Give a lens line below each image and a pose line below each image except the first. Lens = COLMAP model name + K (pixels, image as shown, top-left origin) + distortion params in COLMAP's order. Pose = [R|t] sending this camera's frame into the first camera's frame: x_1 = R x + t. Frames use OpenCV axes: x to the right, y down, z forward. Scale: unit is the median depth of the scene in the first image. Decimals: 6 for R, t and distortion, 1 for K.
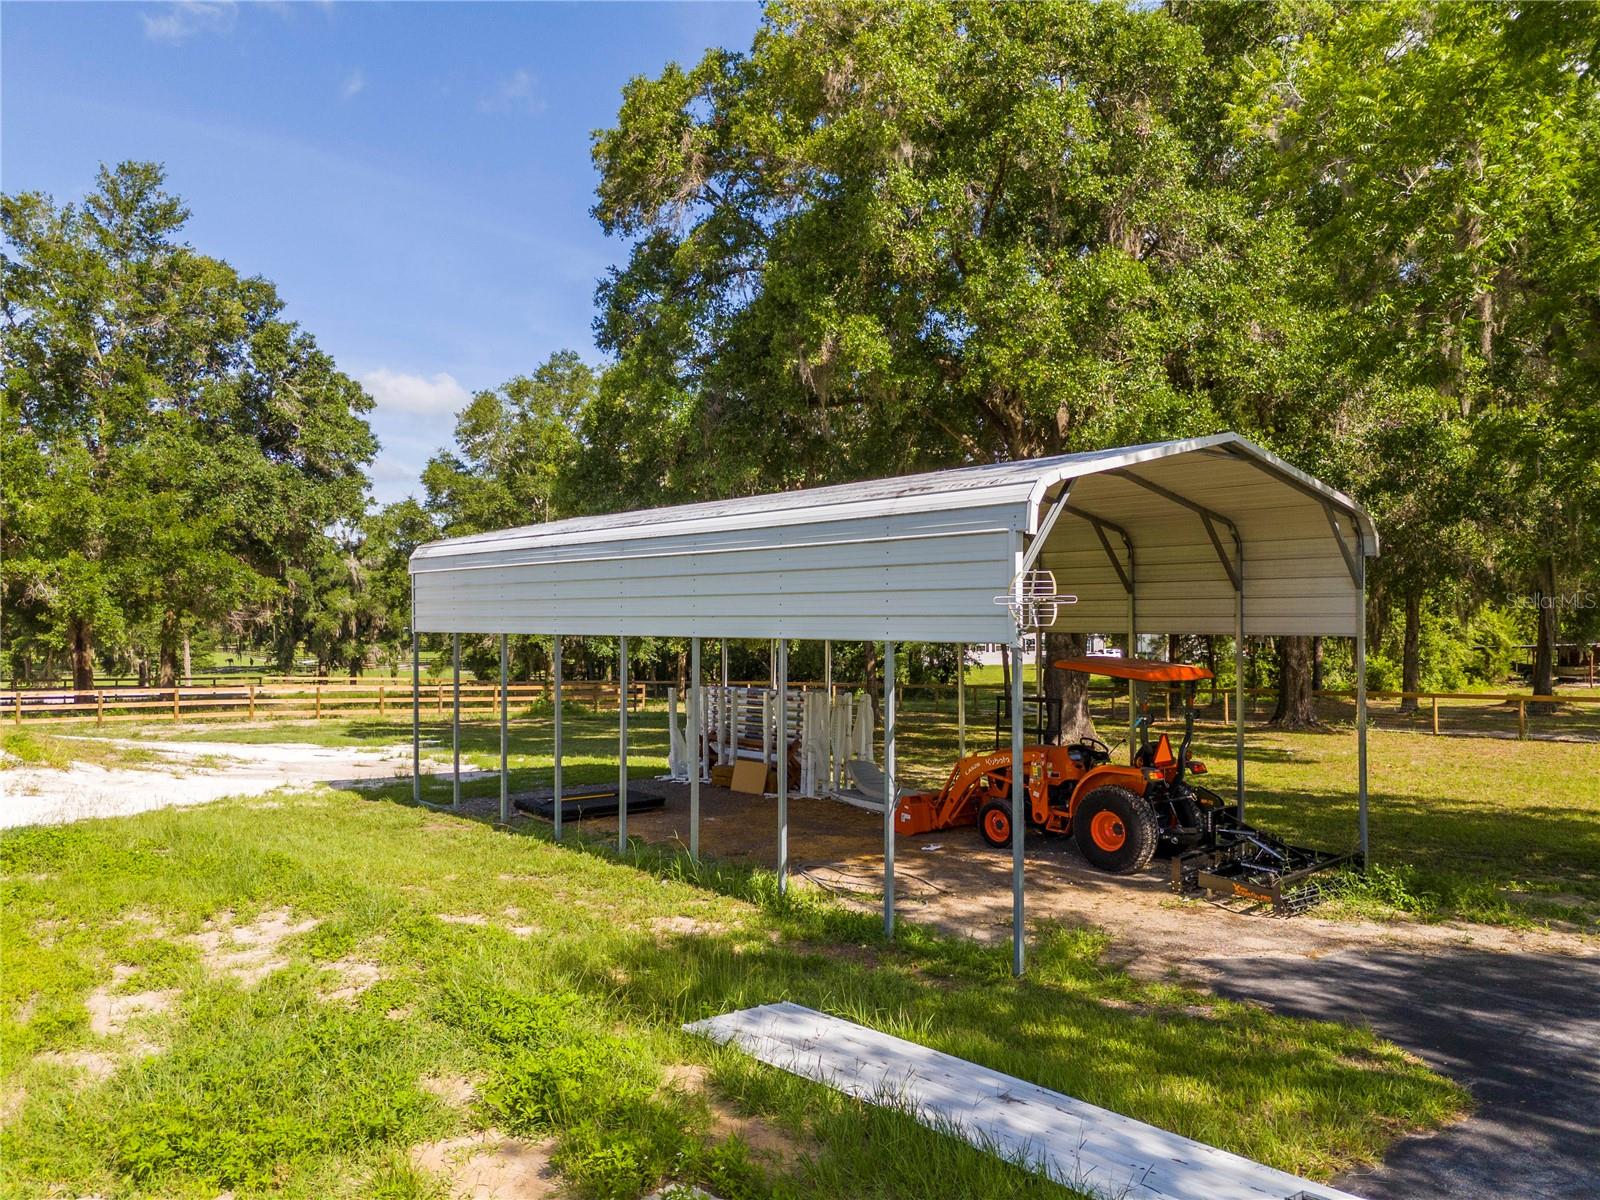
lens RADIAL K [[1172.2, 0, 806.7], [0, 1172.2, 602.5], [0, 0, 1]] dist [0.060676, -0.051891]
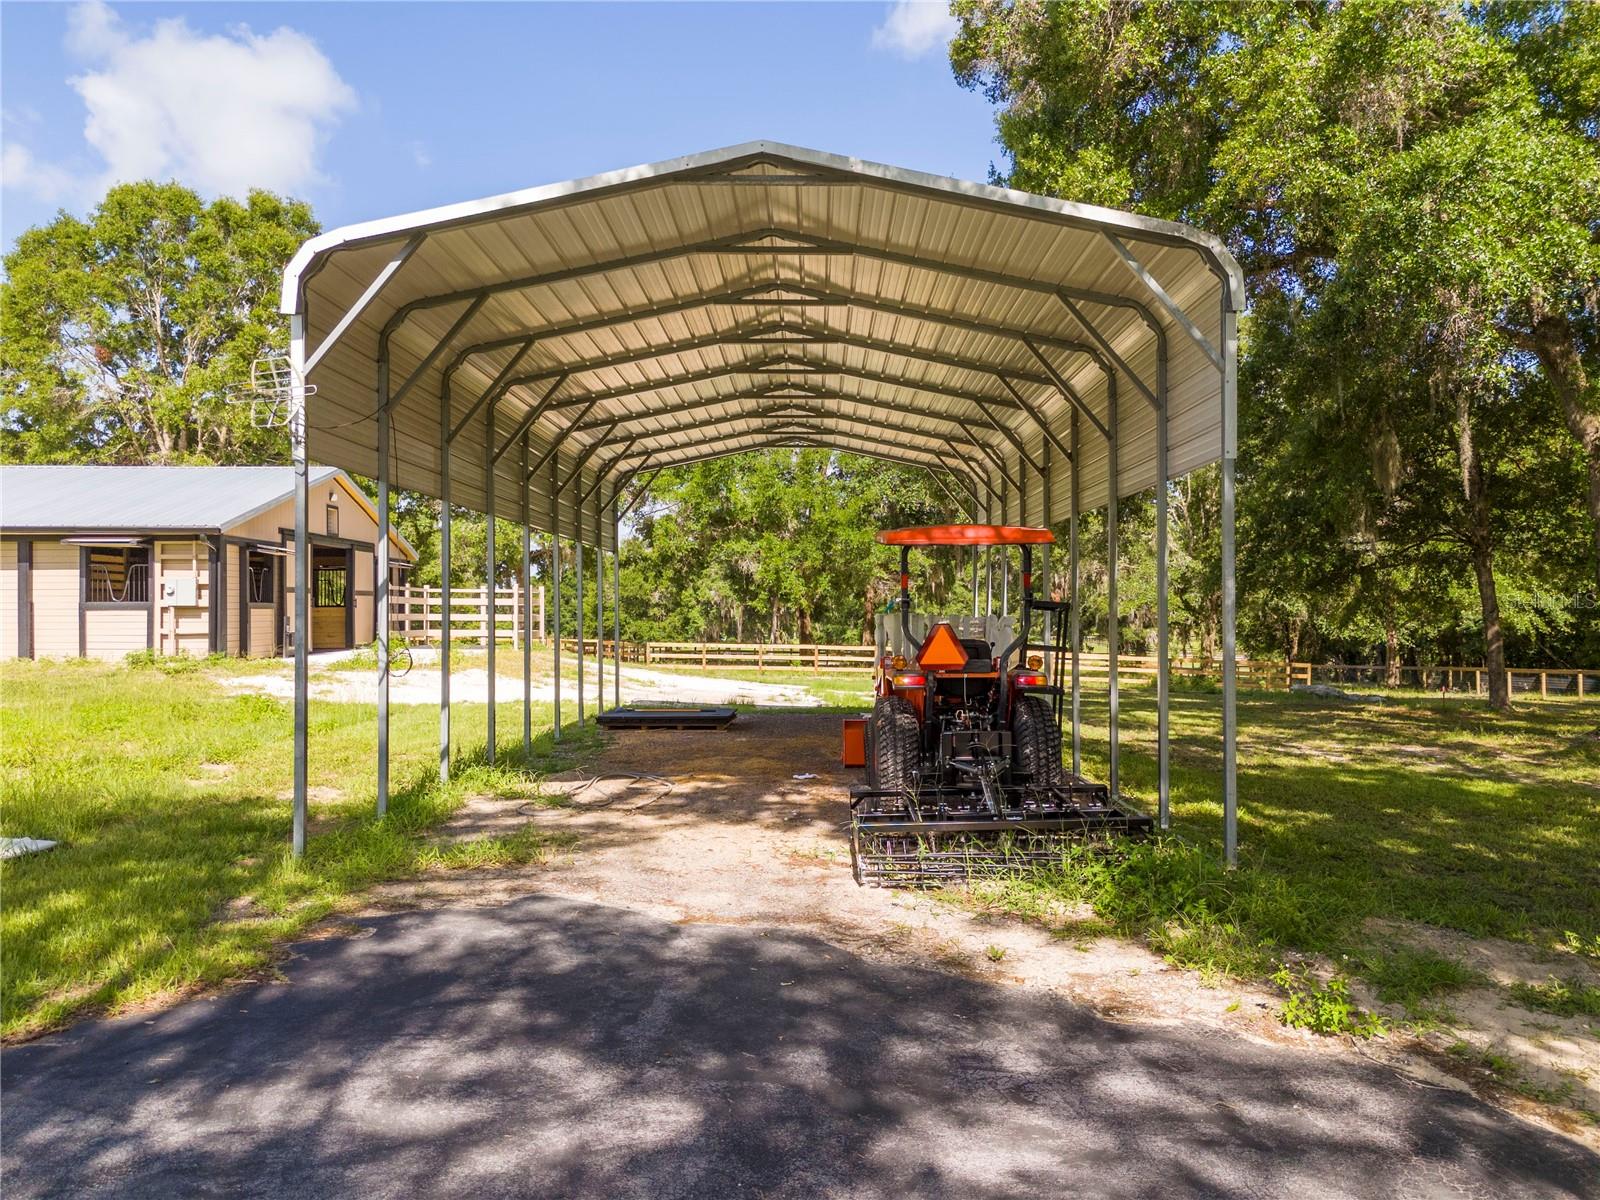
lens RADIAL K [[1172.2, 0, 797.9], [0, 1172.2, 597.9], [0, 0, 1]] dist [0.060676, -0.051891]
pose [[0.756126, -0.007100, -0.654387, 0.889011], [0.007383, 0.999970, -0.002320, 0.126459], [0.654384, -0.003077, 0.756156, 0.560646]]
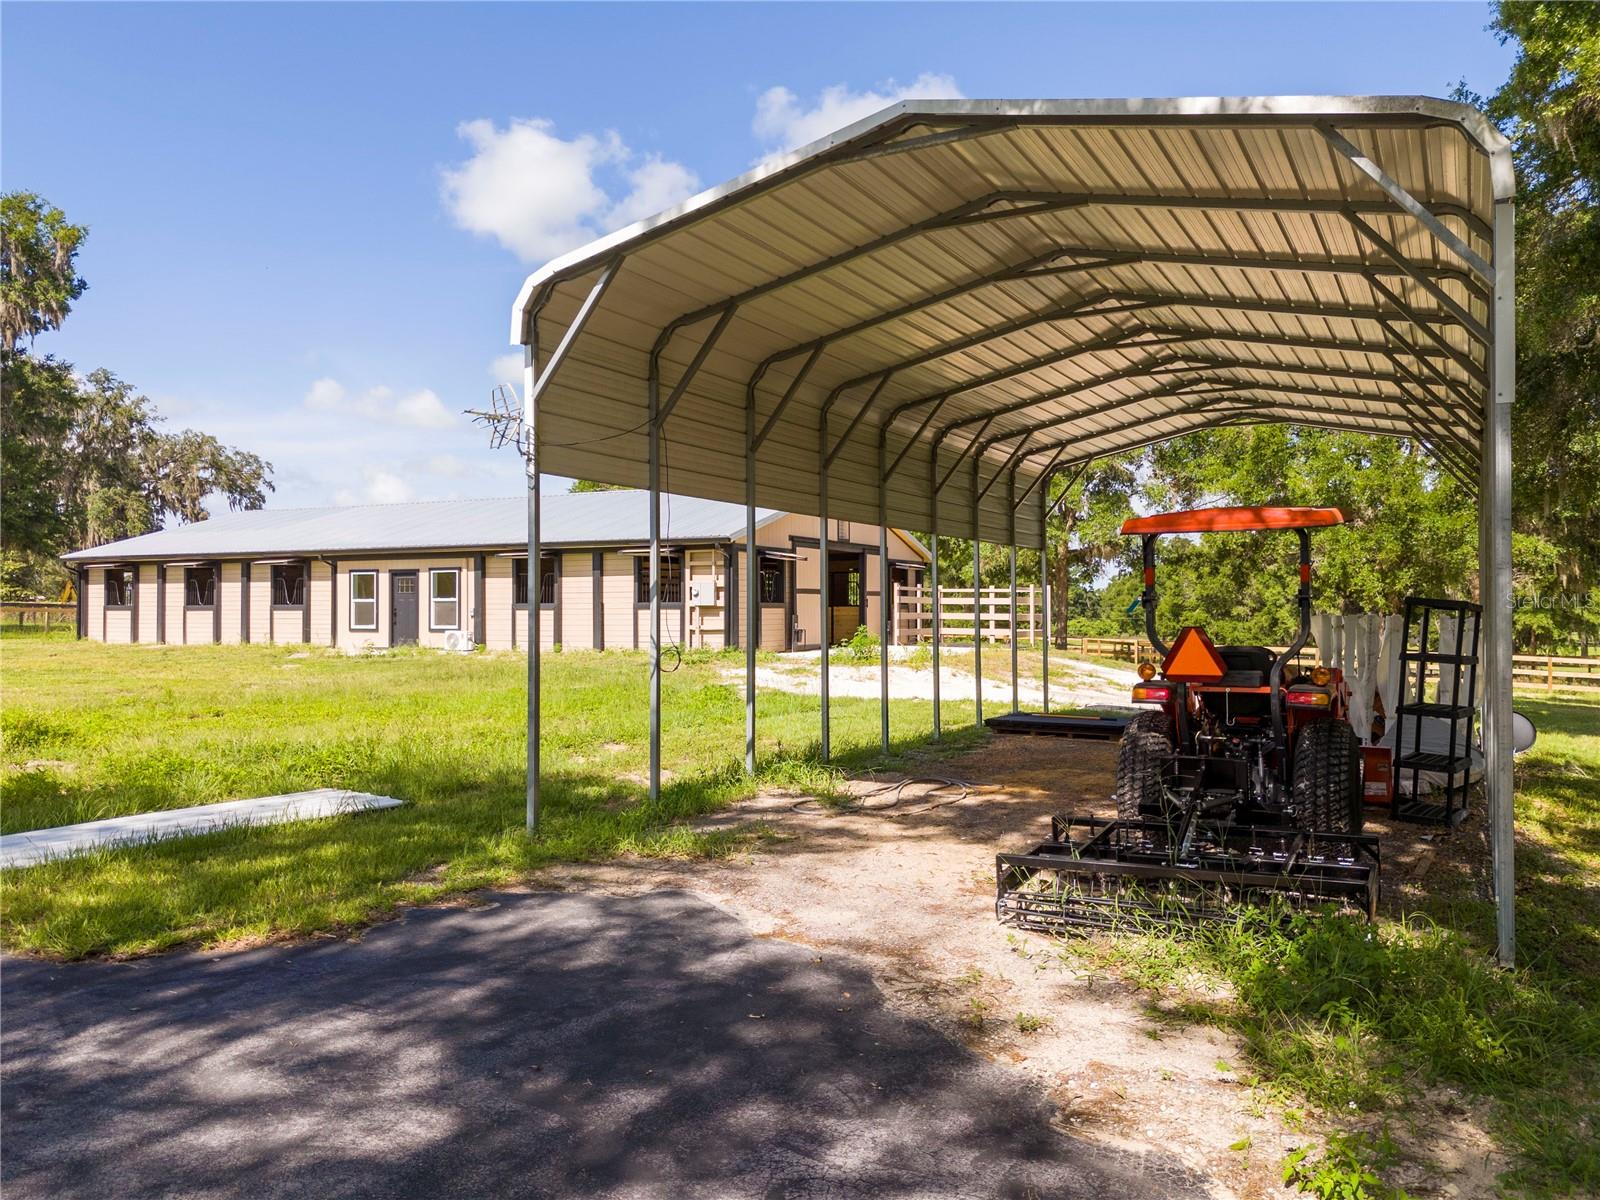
lens RADIAL K [[1172.2, 0, 805.7], [0, 1172.2, 603.5], [0, 0, 1]] dist [0.060676, -0.051891]
pose [[0.357067, -0.005018, -0.934065, 1.001747], [0.010641, 0.999943, -0.001304, 0.128273], [0.934018, -0.009474, 0.357100, 0.803853]]
